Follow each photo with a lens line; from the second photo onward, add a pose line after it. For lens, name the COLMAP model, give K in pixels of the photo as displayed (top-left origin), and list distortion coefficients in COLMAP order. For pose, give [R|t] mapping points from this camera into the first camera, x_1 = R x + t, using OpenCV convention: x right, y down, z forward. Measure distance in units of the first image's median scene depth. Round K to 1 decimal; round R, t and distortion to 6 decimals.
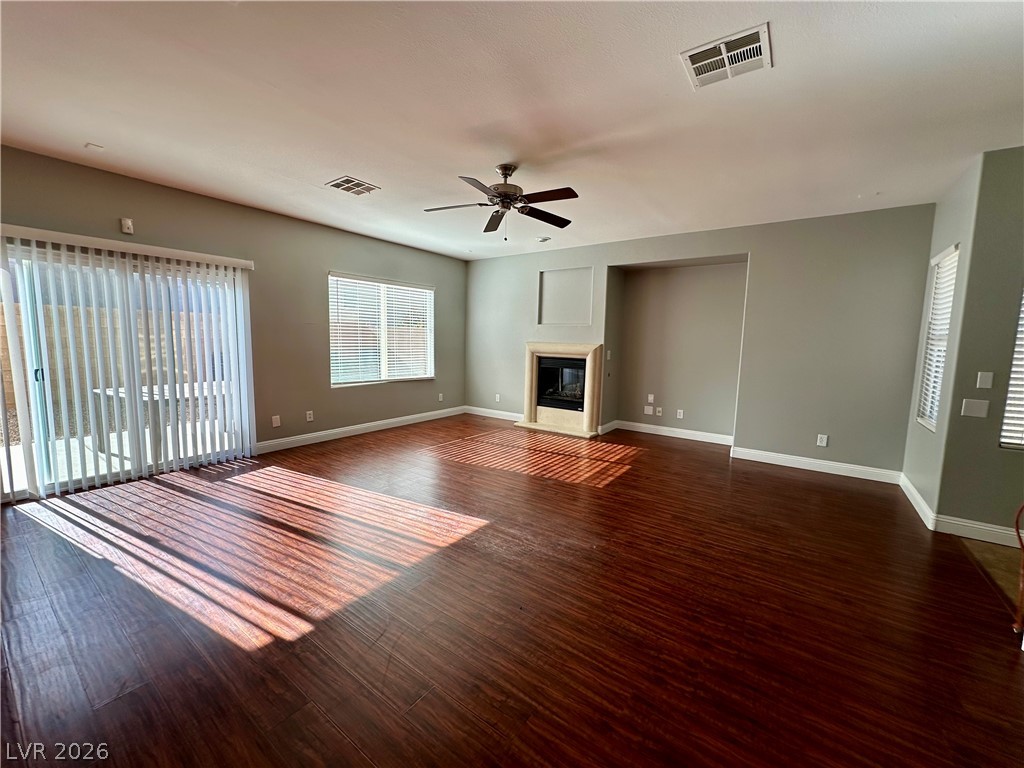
lens RADIAL K [[408.8, 0, 510.7], [0, 408.8, 380.8], [0, 0, 1]] dist [-0.001455, -0.000048]
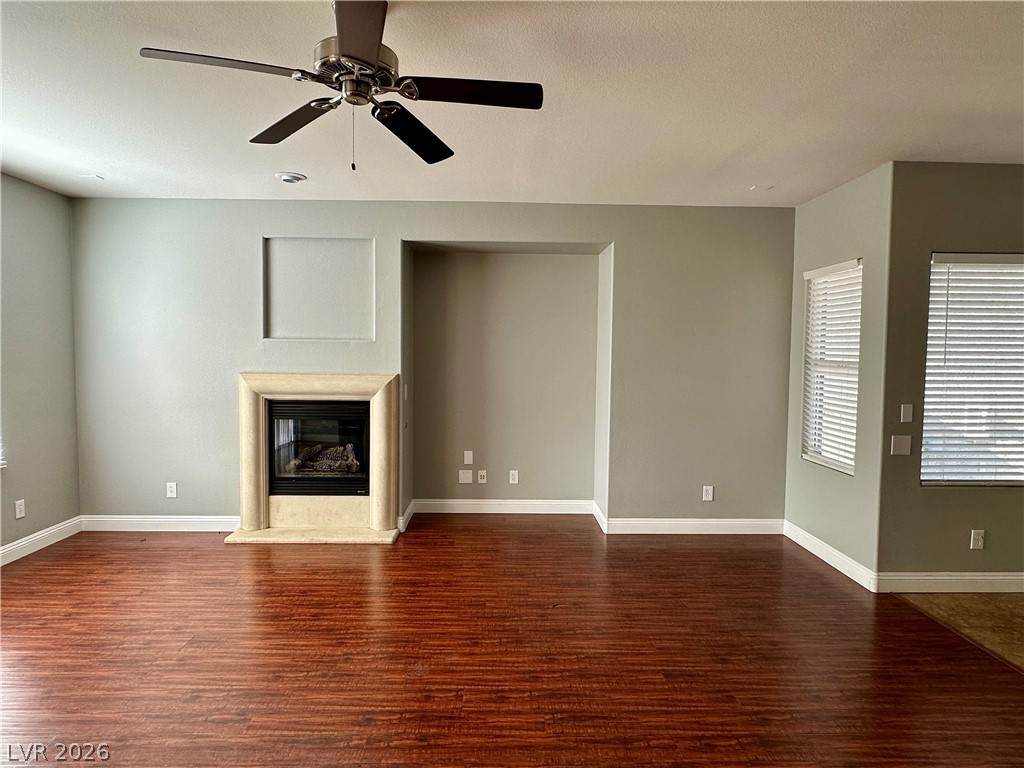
lens RADIAL K [[605.7, 0, 510.5], [0, 605.7, 384.3], [0, 0, 1]] dist [-0.000015, 0.001001]
pose [[0.798119, -0.046734, 0.600684, -0.159345], [0.069184, 0.997501, -0.014318, -0.051351], [-0.598514, 0.052985, 0.799358, 0.220237]]
